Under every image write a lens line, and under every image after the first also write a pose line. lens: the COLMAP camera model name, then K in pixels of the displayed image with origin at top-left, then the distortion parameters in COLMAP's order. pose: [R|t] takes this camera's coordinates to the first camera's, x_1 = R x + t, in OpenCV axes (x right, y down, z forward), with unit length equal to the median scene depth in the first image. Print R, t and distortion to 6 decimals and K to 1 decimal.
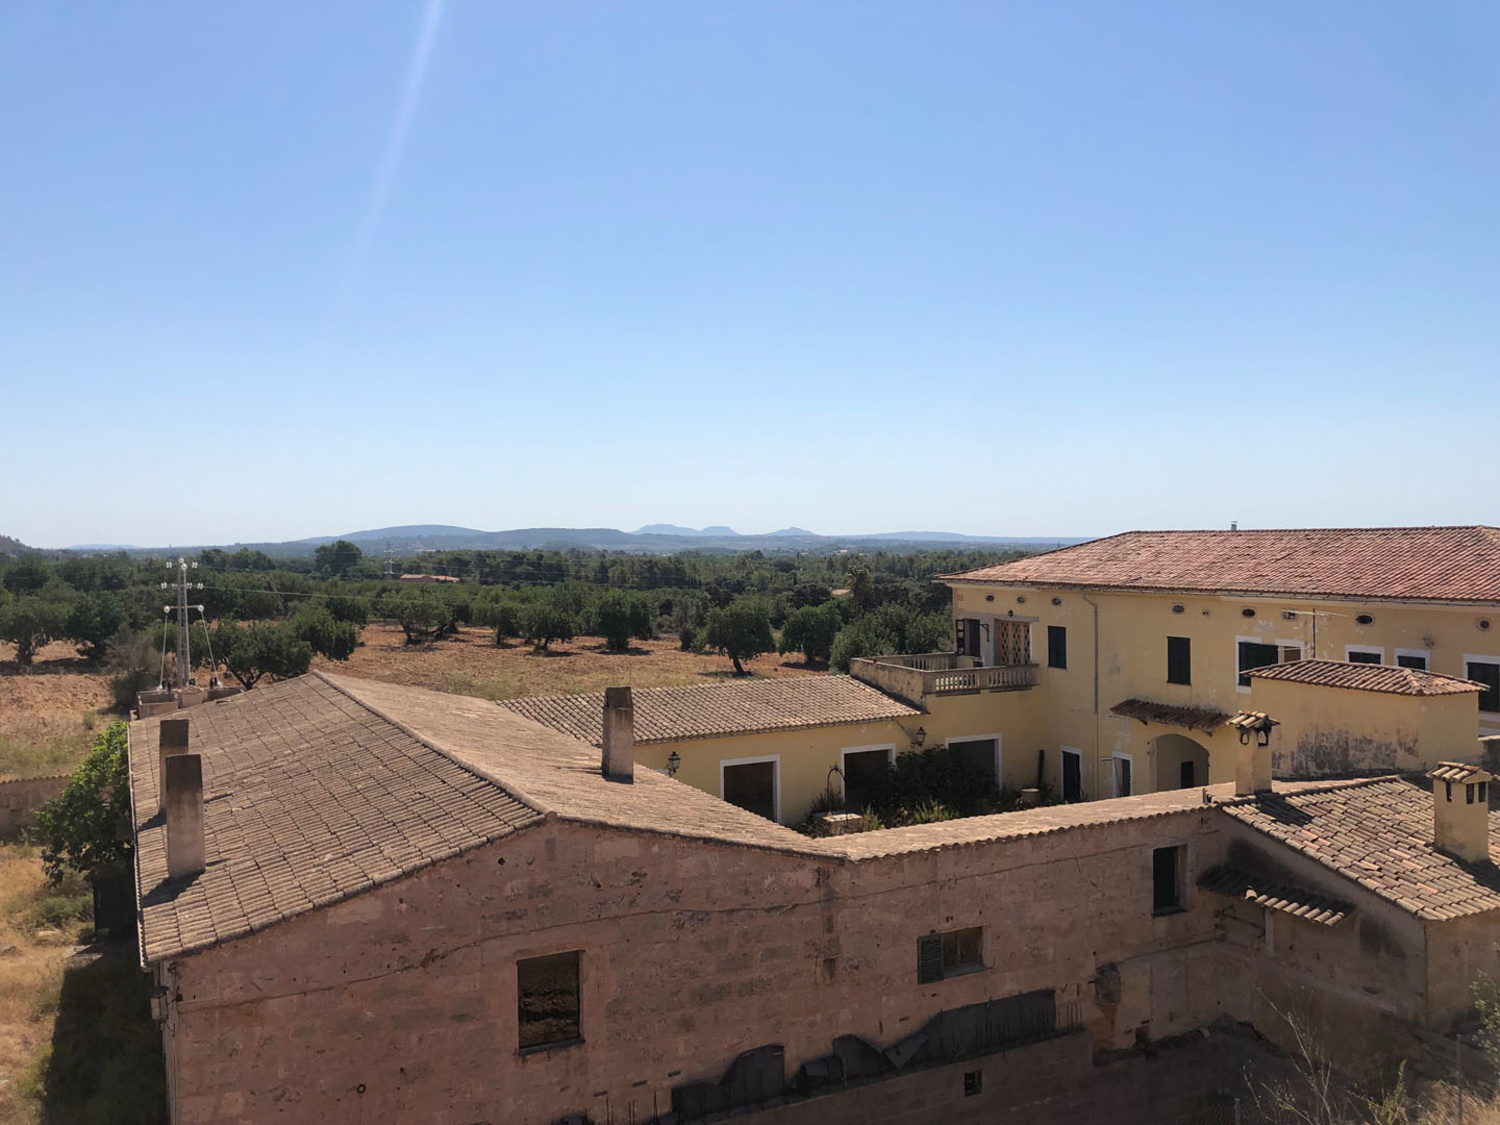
lens RADIAL K [[1232.9, 0, 750.9], [0, 1232.9, 560.5], [0, 0, 1]] dist [0.034536, -0.025990]
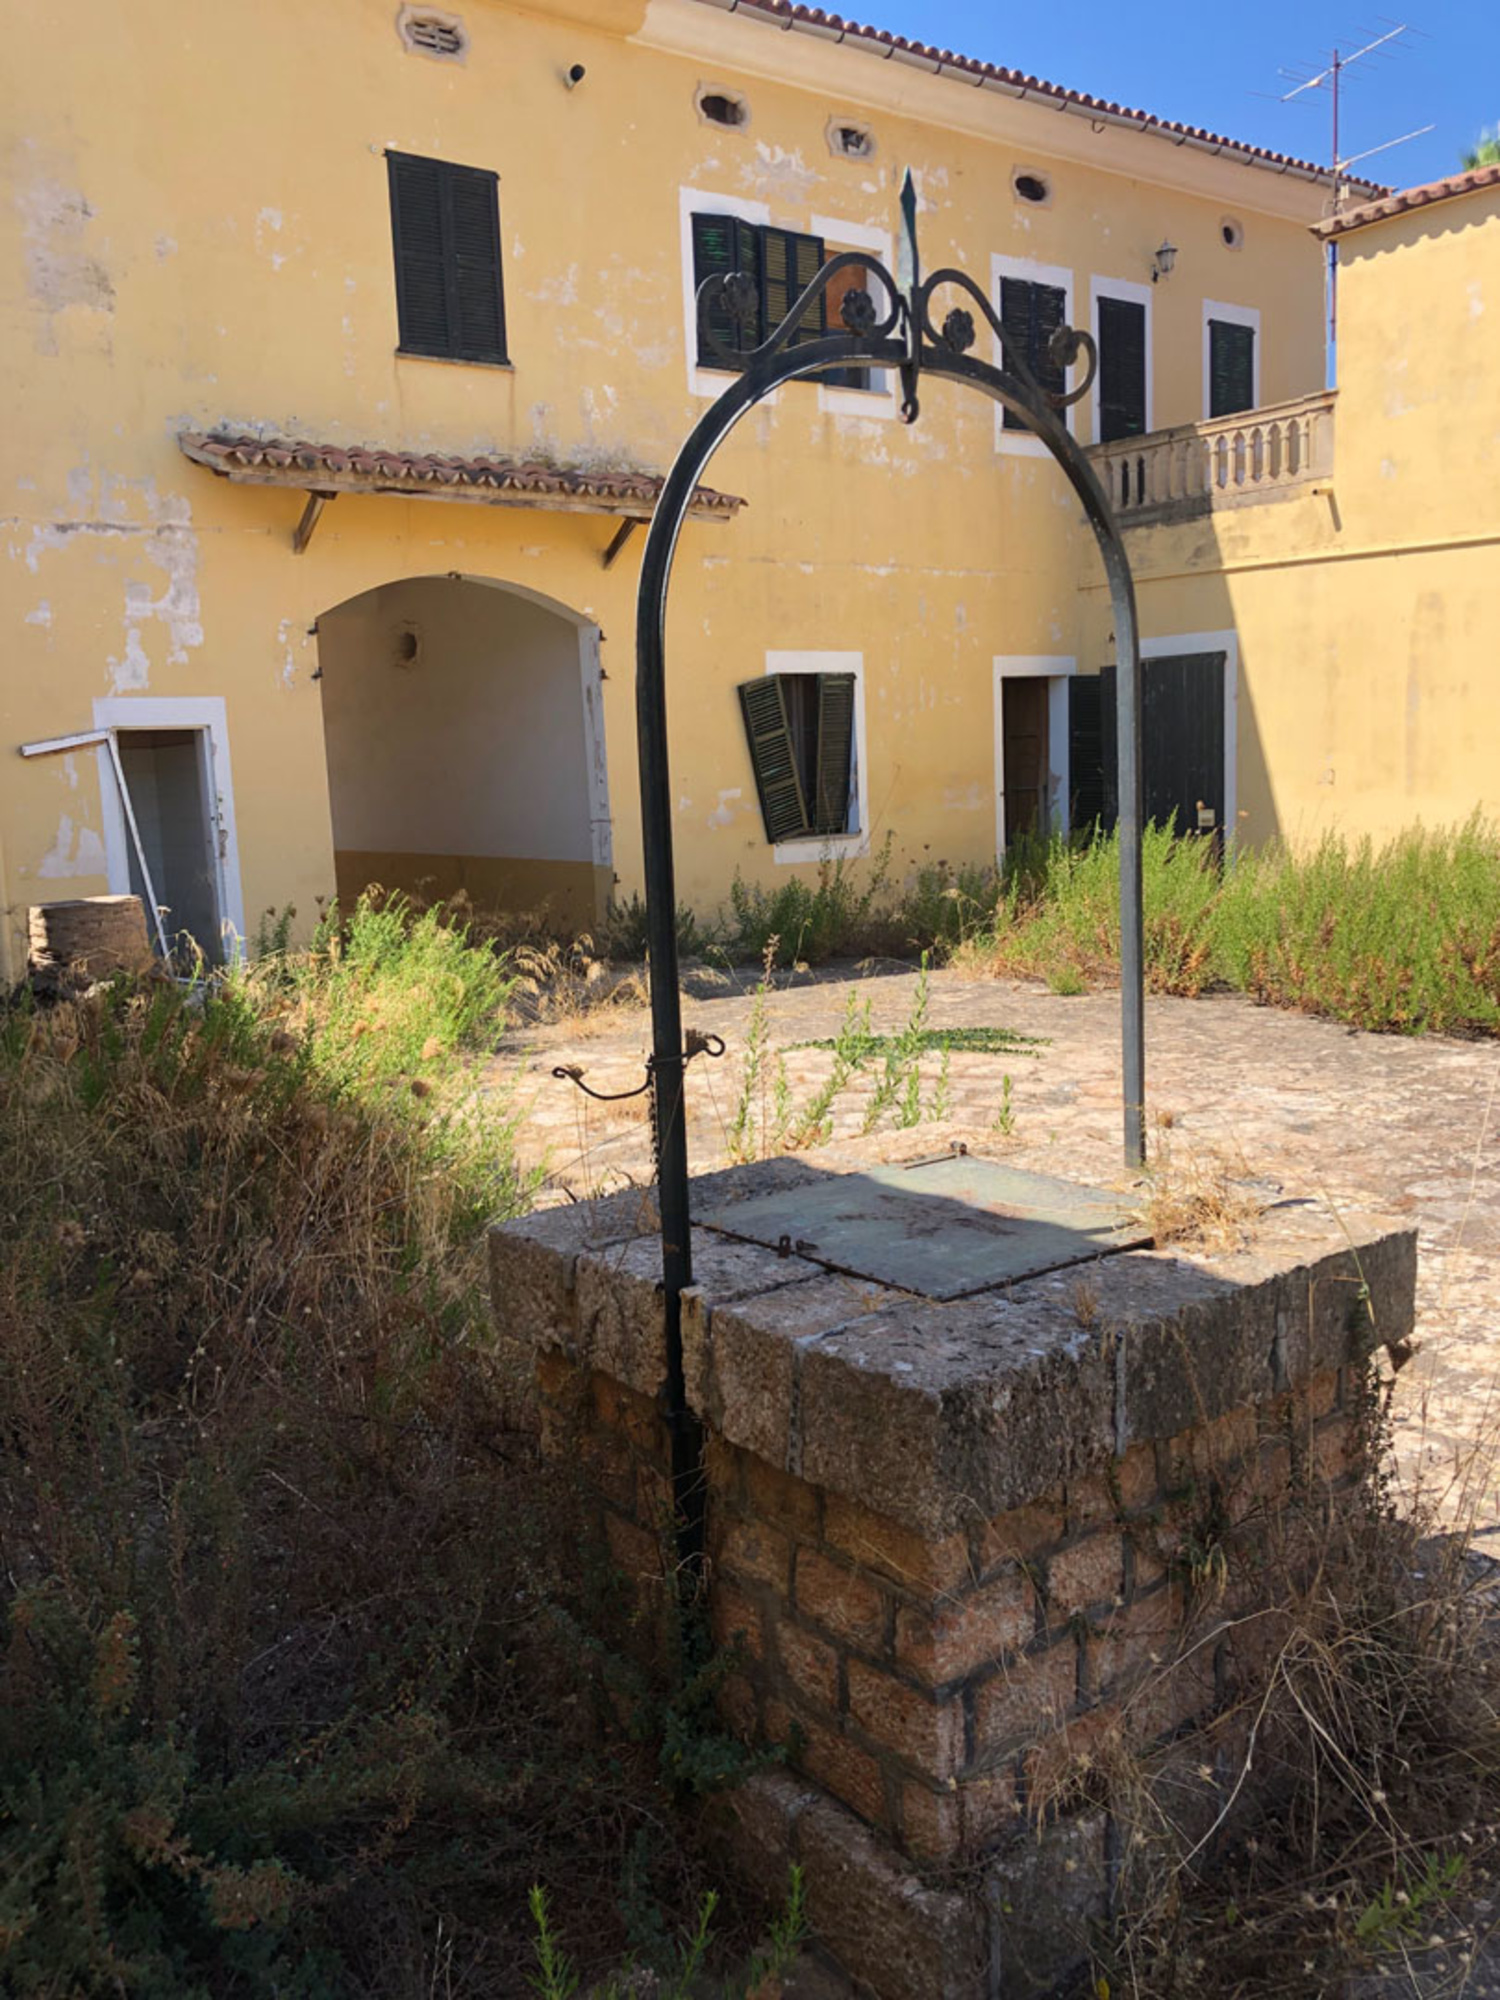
lens RADIAL K [[1643.9, 0, 752.2], [0, 1643.9, 1003.5], [0, 0, 1]] dist [0.034536, -0.025990]
pose [[-0.167099, -0.121468, 0.978429, -0.001808], [0.056304, 0.989587, 0.132469, 0.185555], [-0.984331, 0.077225, -0.158520, 1.004288]]
